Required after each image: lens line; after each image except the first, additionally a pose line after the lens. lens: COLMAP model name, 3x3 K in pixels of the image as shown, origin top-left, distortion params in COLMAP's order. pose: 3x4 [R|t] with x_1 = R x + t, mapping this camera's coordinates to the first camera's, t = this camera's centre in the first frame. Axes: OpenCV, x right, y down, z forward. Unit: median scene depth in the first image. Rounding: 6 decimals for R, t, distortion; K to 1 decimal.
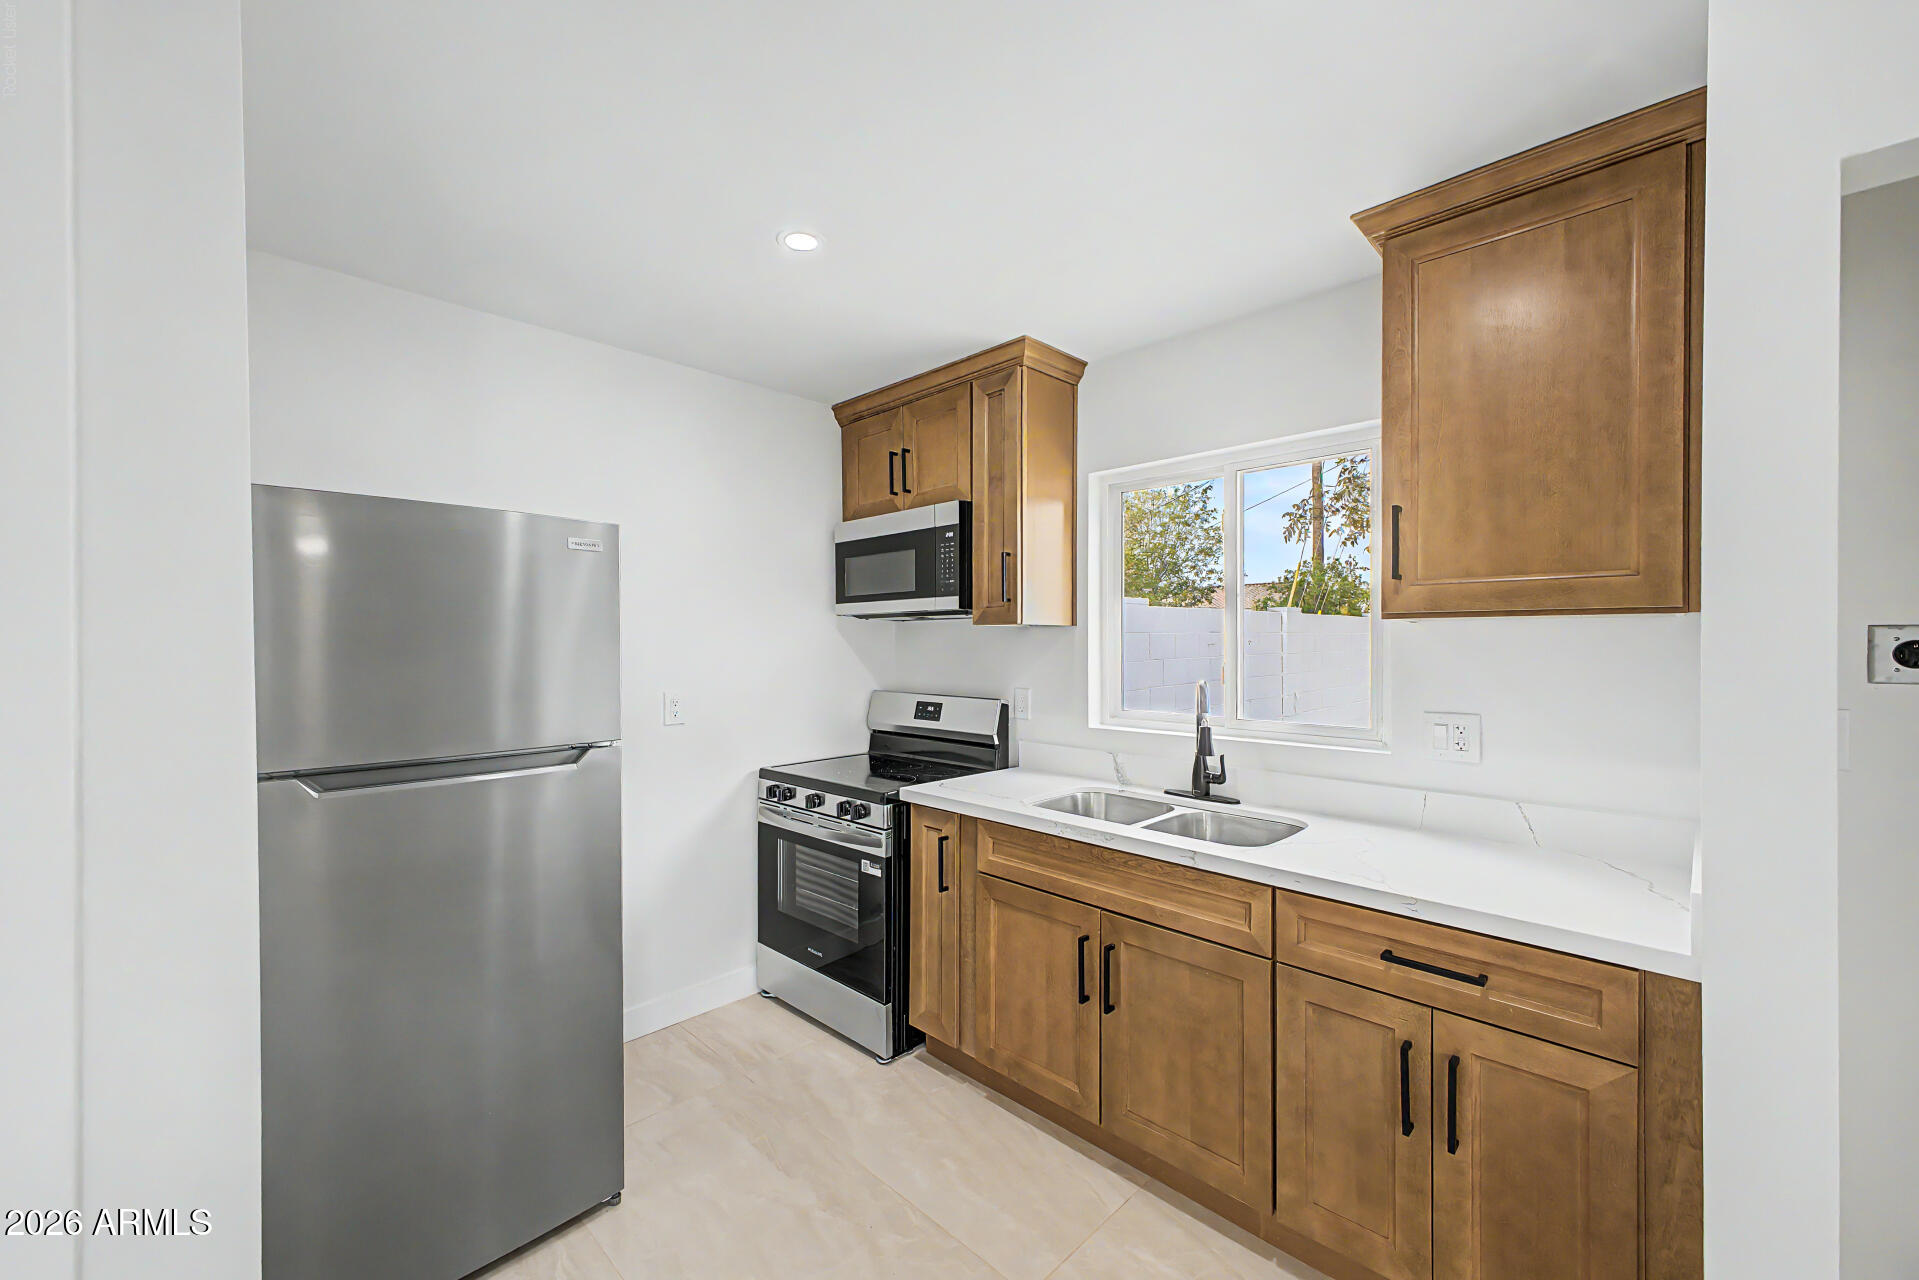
lens RADIAL K [[753.2, 0, 967.7], [0, 753.2, 634.7], [0, 0, 1]] dist [-0.001392, -0.000397]
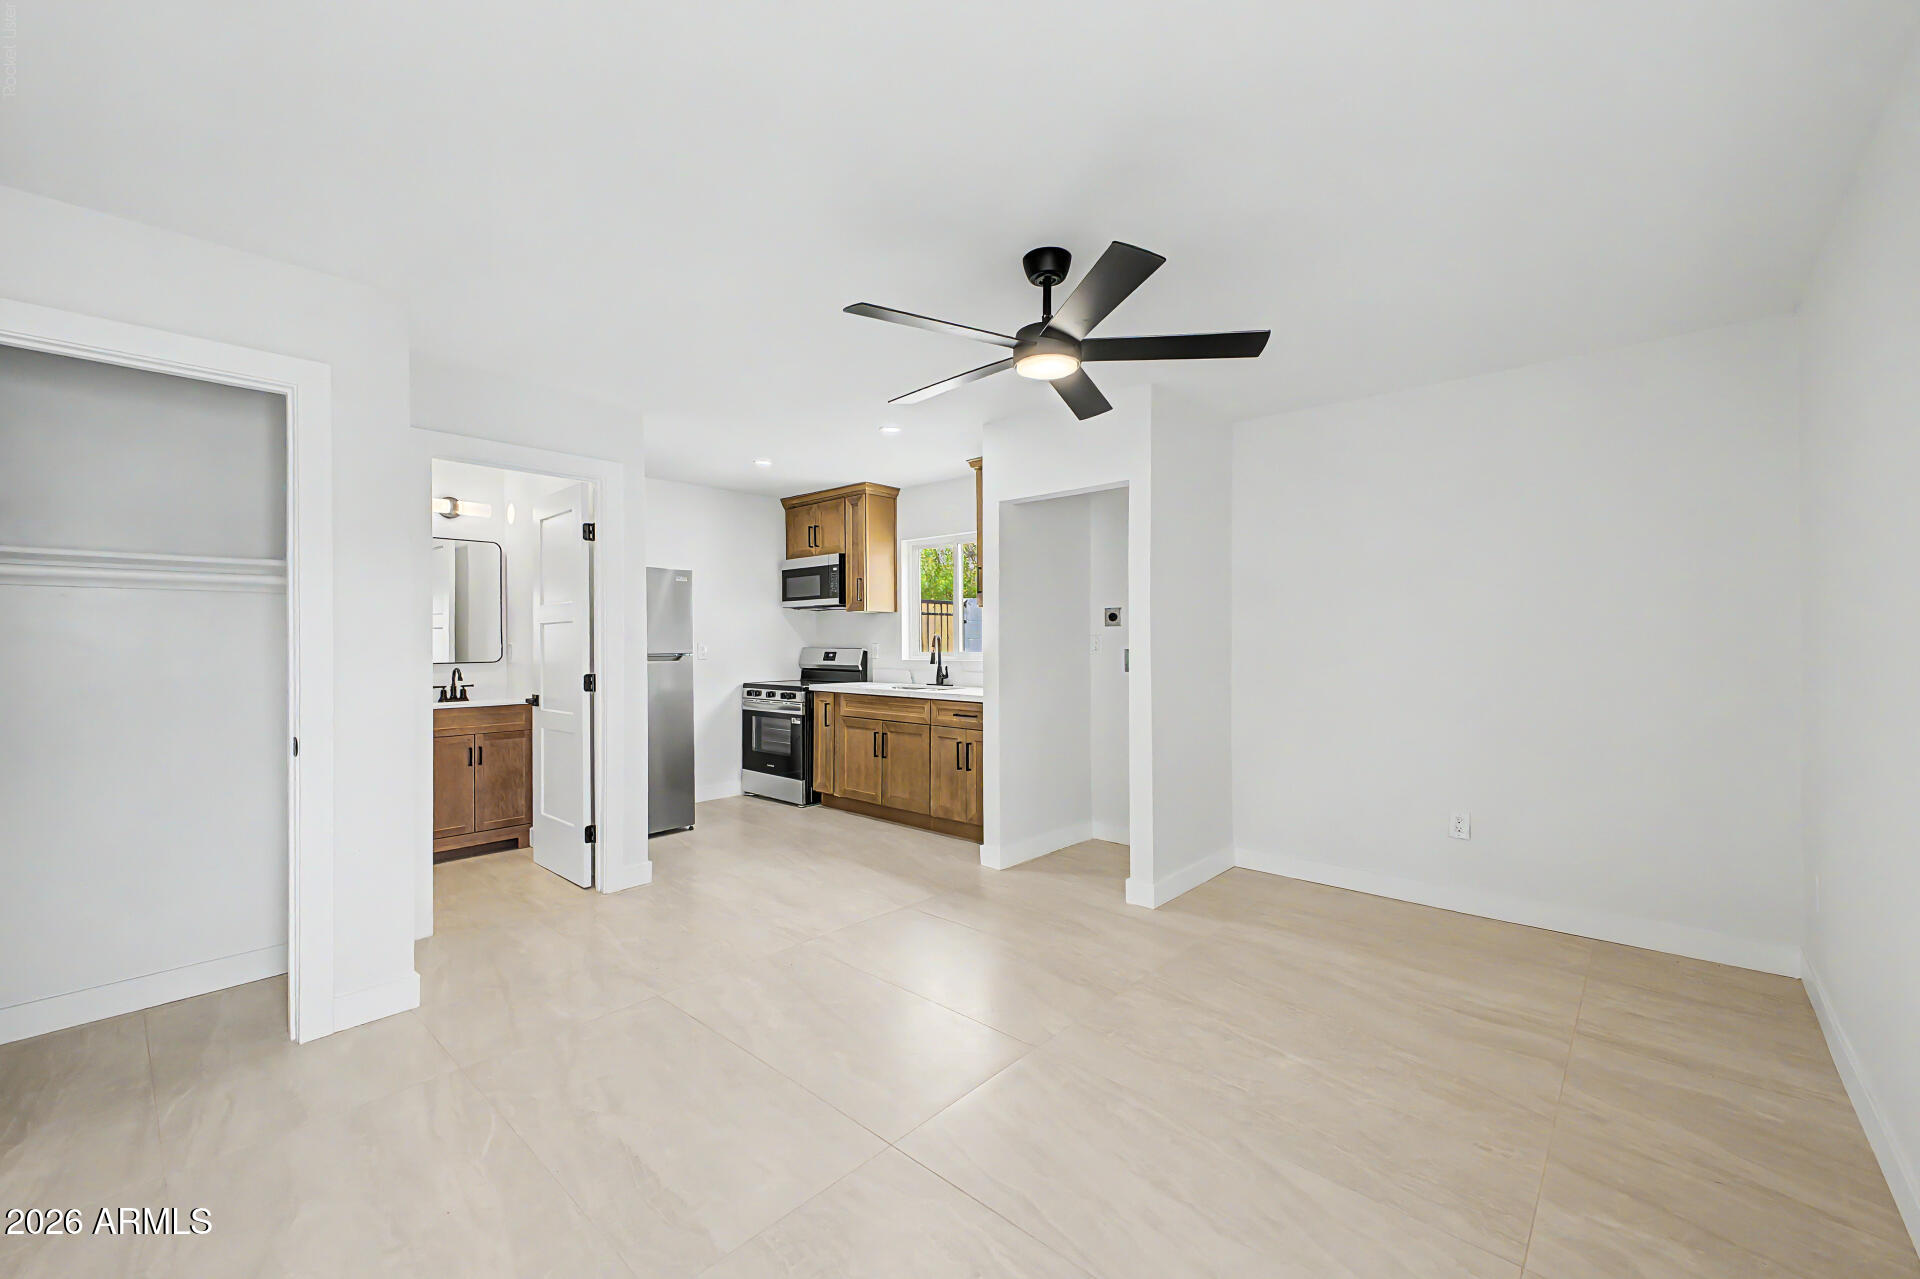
lens RADIAL K [[753.6, 0, 968.2], [0, 753.6, 634.2], [0, 0, 1]] dist [-0.001392, -0.000397]
pose [[0.998894, -0.000407, 0.047013, 0.251997], [0.000492, 0.999998, -0.001808, 0.055428], [-0.047012, 0.001829, 0.998893, -1.140713]]
